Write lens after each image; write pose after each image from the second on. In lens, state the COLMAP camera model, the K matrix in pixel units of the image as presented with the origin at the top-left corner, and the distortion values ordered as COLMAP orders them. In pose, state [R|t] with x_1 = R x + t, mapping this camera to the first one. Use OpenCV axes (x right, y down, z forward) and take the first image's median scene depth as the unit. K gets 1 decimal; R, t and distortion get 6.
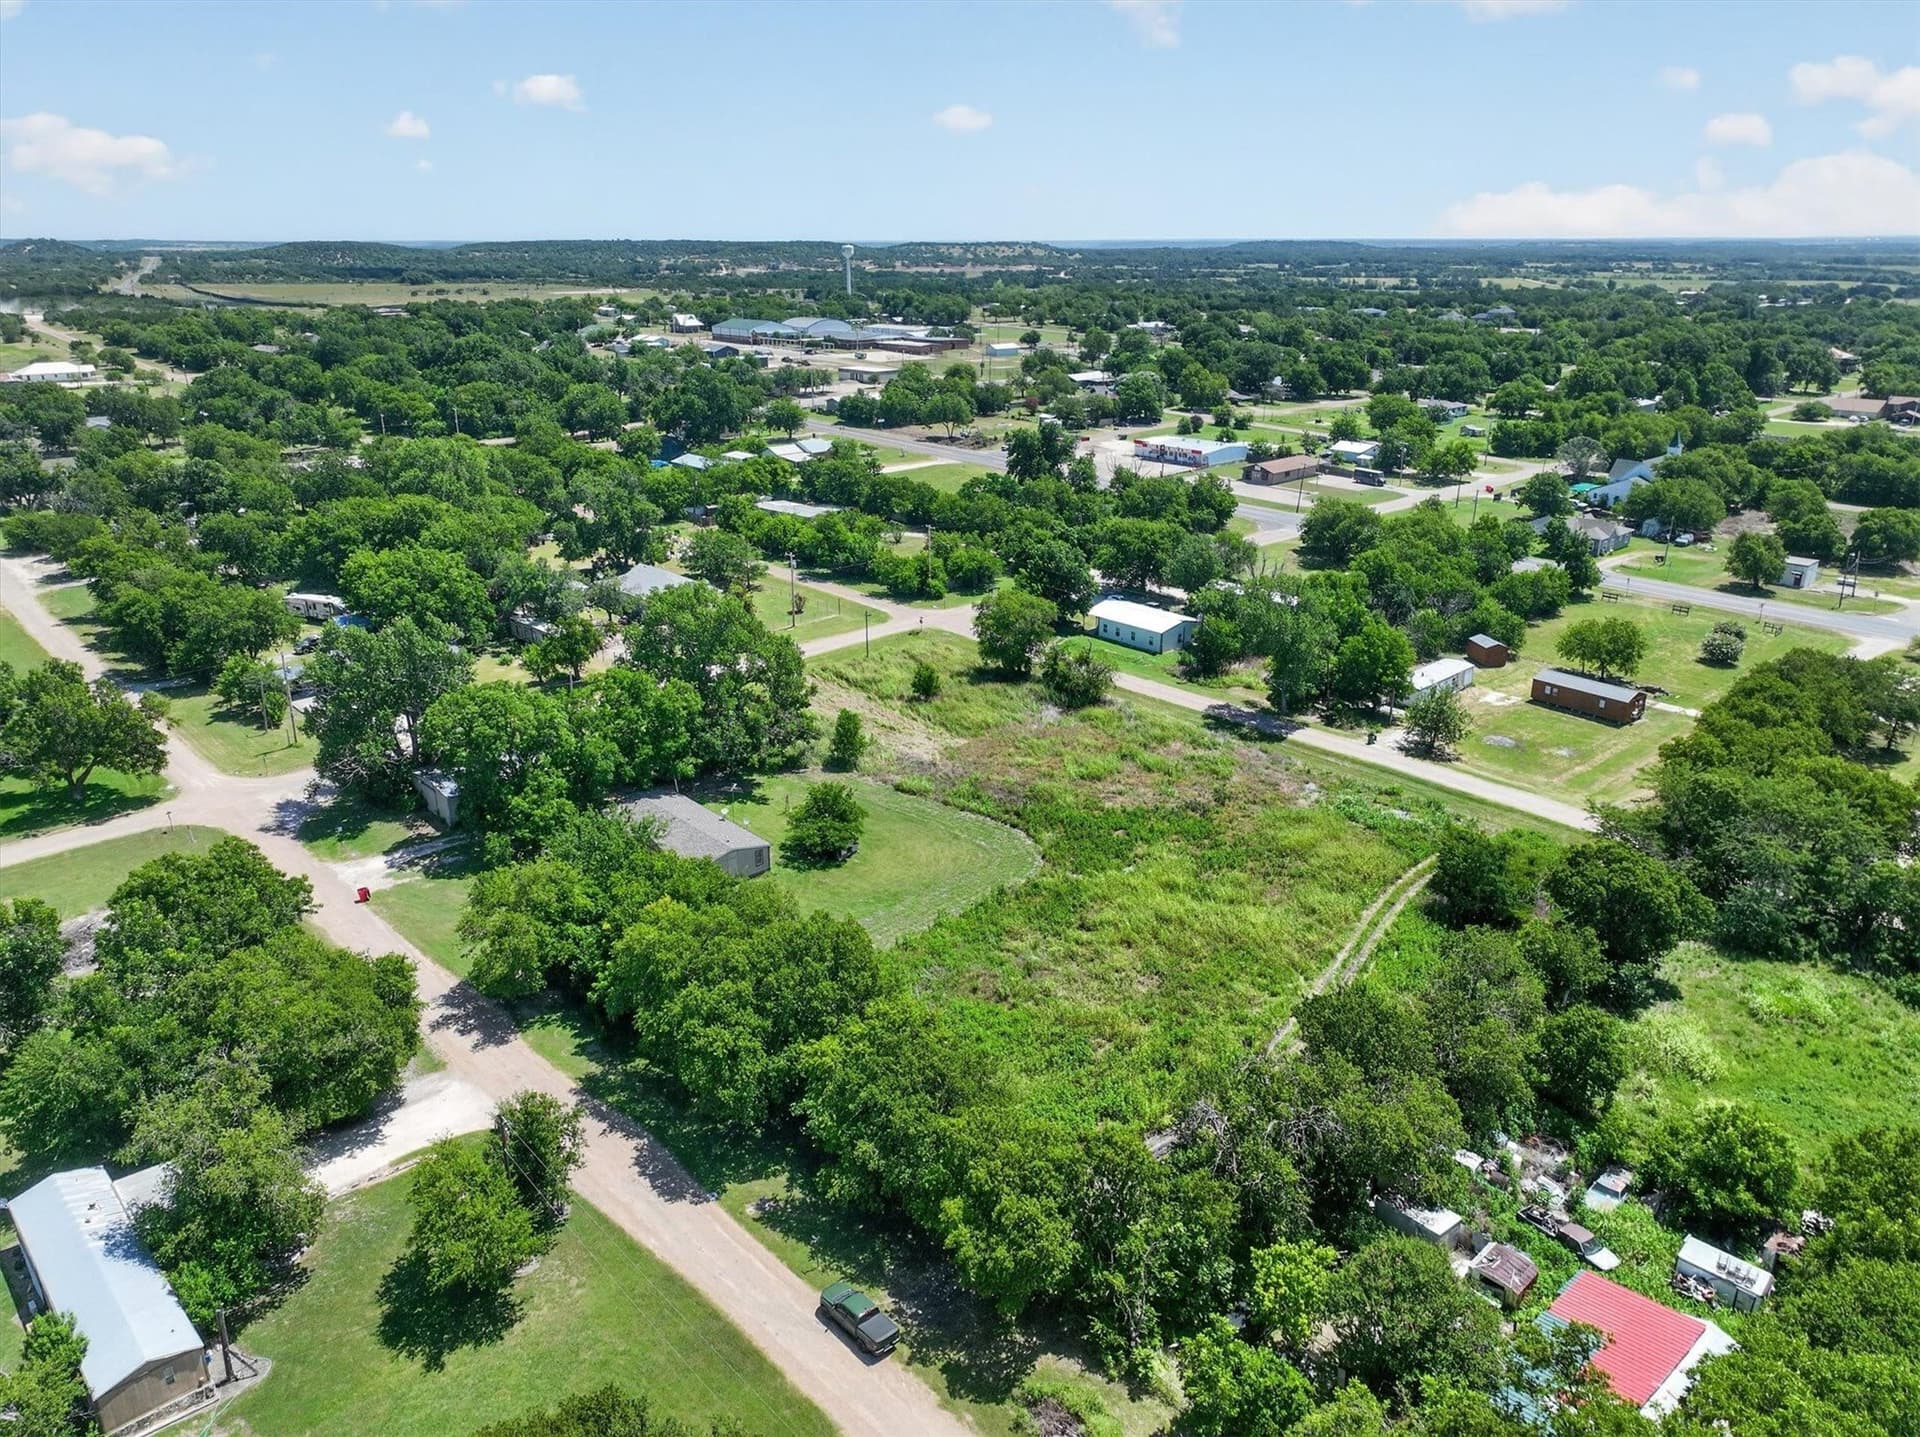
lens RADIAL K [[1348.6, 0, 963.4], [0, 1348.6, 709.4], [0, 0, 1]] dist [-0.001100, 0.017790]
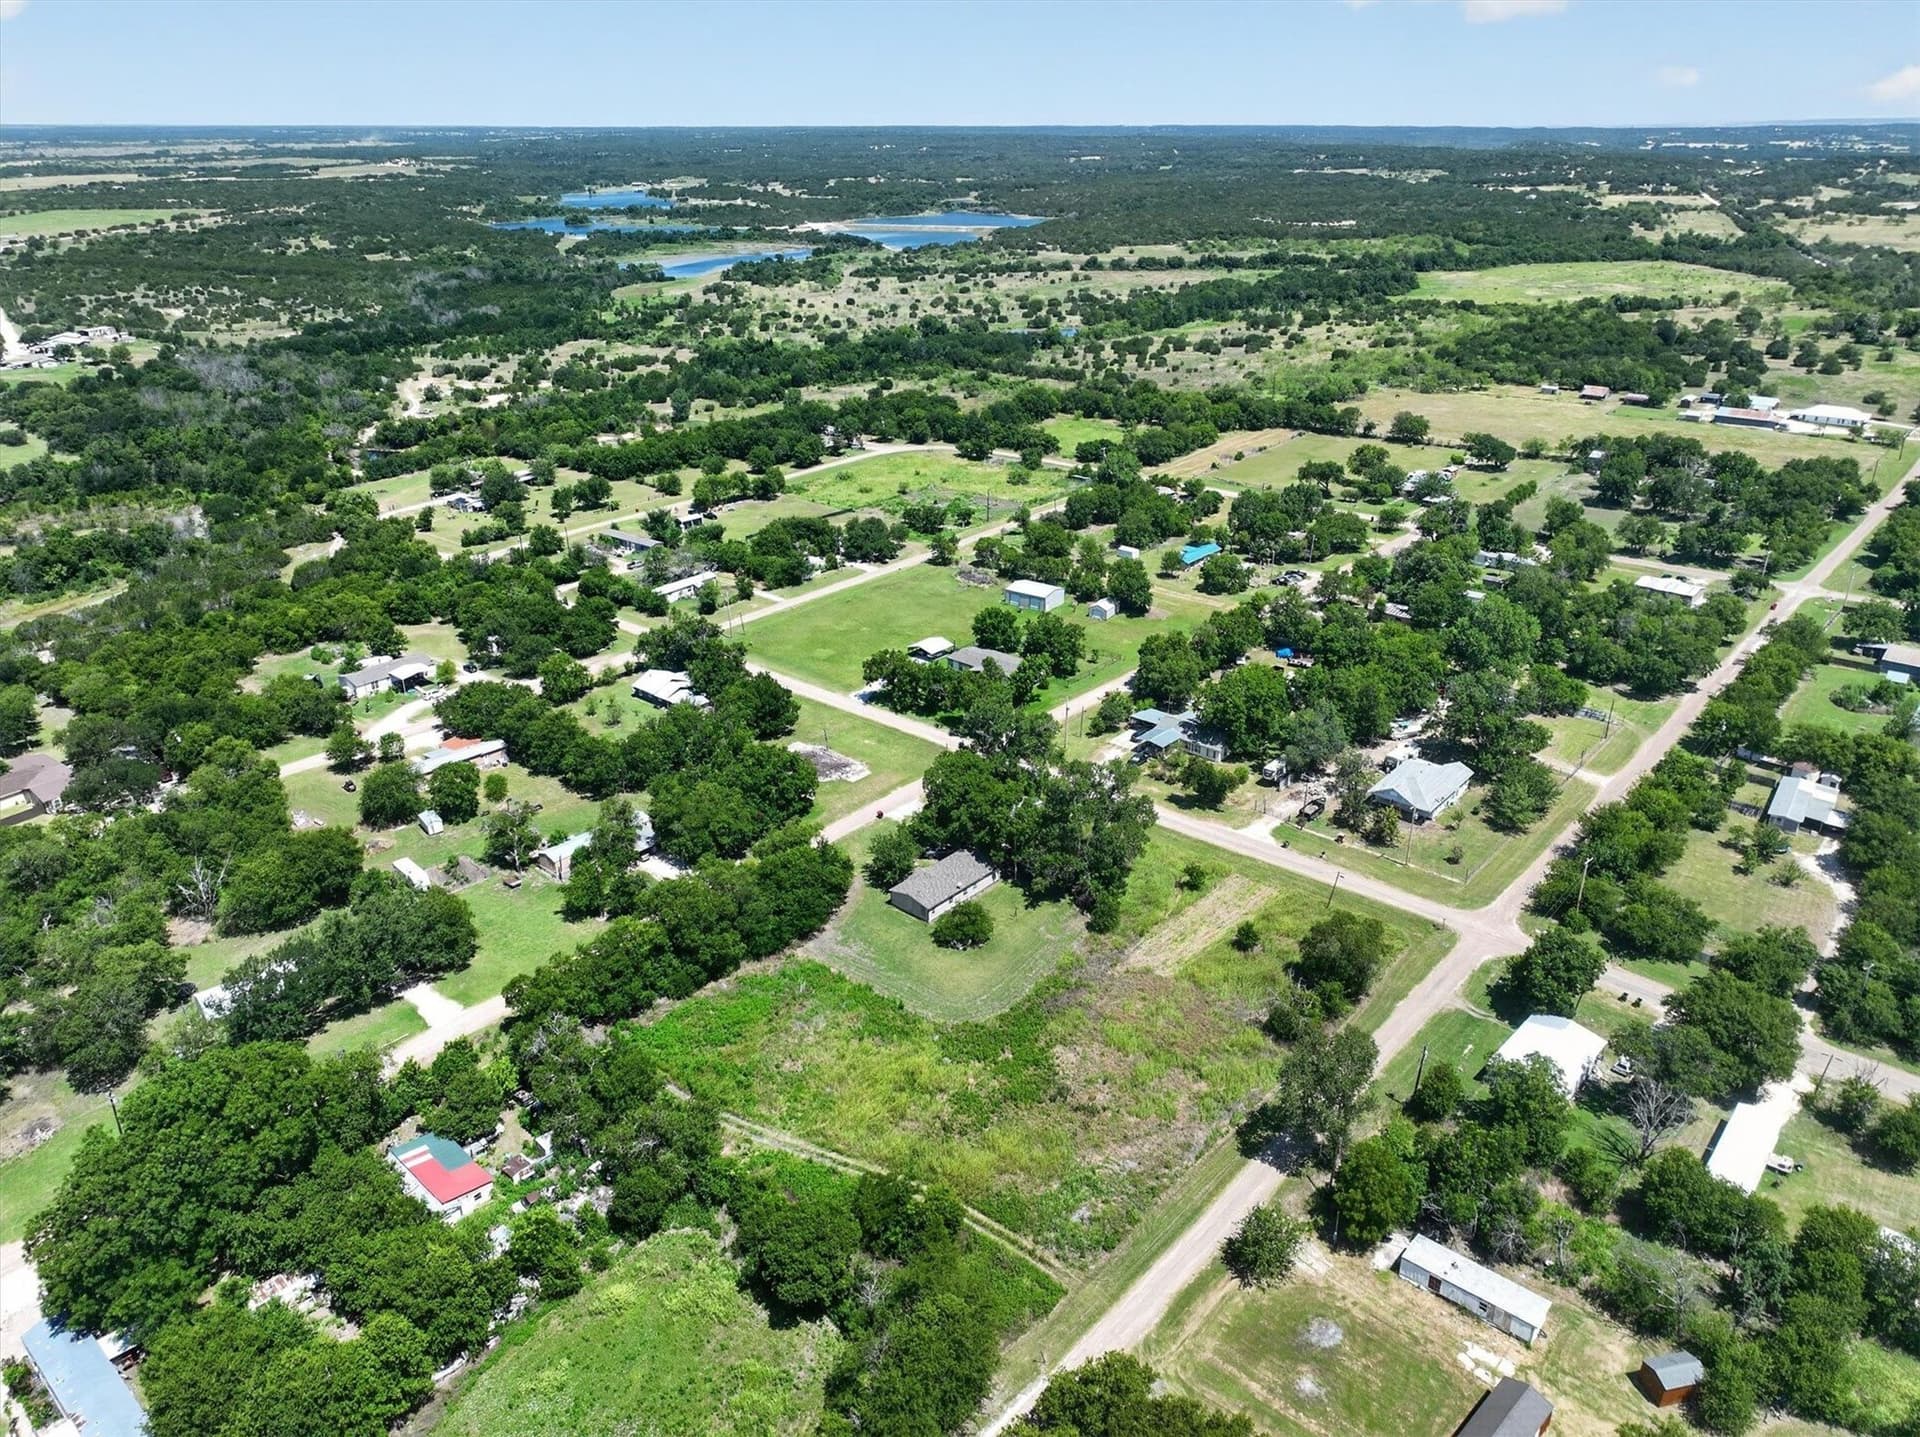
lens RADIAL K [[1348.6, 0, 965.5], [0, 1348.6, 716.3], [0, 0, 1]] dist [-0.001100, 0.017790]
pose [[0.097823, 0.401558, -0.910594, 1.182120], [-0.323541, 0.878112, 0.352477, -0.655057], [0.941144, 0.260134, 0.215820, 0.577621]]
